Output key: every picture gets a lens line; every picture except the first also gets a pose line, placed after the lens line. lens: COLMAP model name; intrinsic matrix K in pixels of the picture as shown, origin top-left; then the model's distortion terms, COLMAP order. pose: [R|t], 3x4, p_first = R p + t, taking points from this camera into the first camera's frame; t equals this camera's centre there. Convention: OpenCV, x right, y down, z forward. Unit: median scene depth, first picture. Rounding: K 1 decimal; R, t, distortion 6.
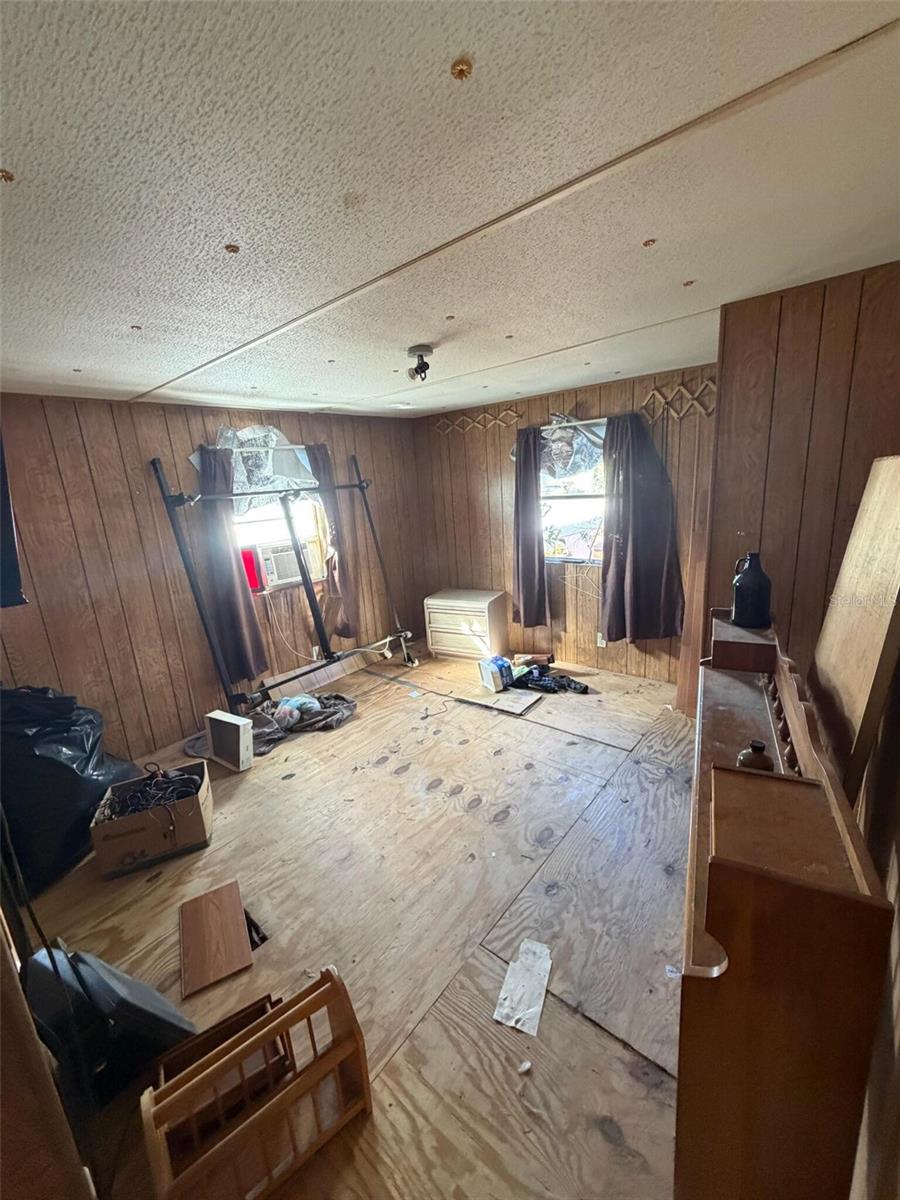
lens RADIAL K [[478.8, 0, 452.2], [0, 478.8, 593.1], [0, 0, 1]] dist [0.000685, 0.000115]
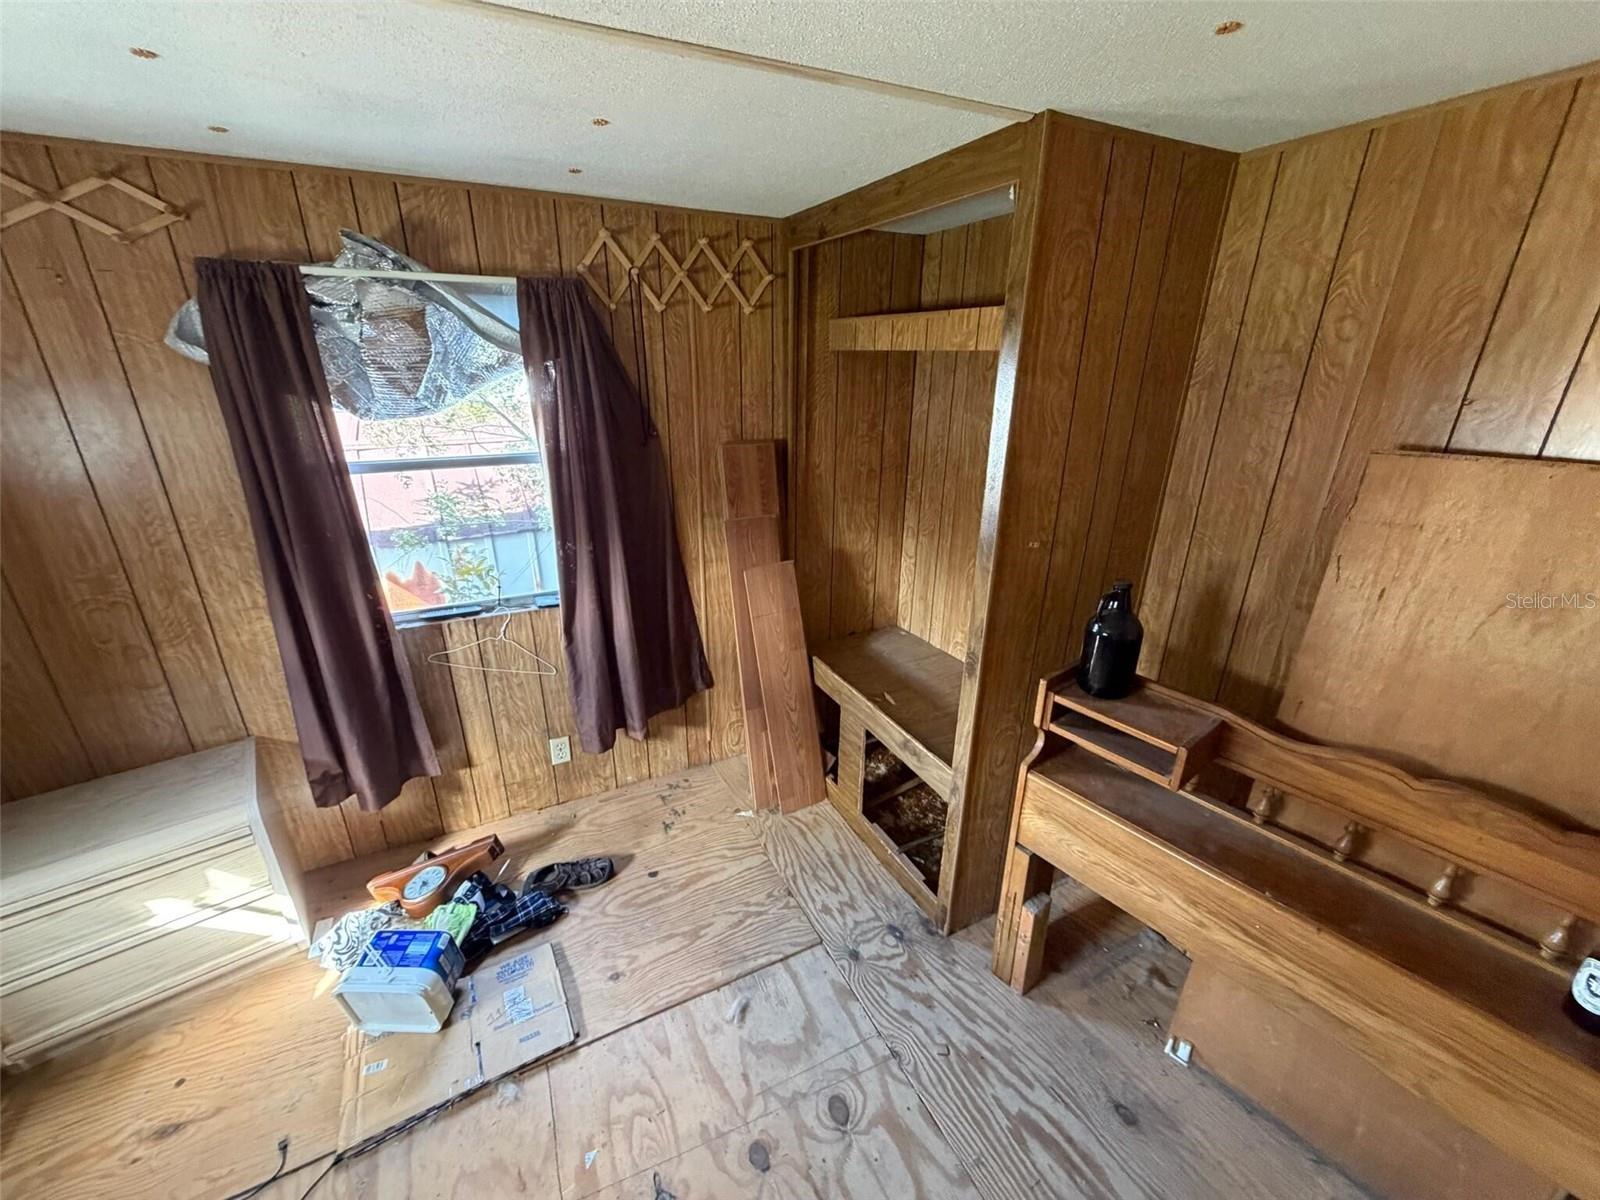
lens RADIAL K [[638.4, 0, 794.0], [0, 638.4, 601.4], [0, 0, 1]] dist [0.000685, 0.000115]
pose [[0.405263, -0.262830, 0.875604, -0.137608], [0.174486, 0.962412, 0.208128, -0.156419], [-0.897394, 0.068434, 0.435890, 0.523482]]
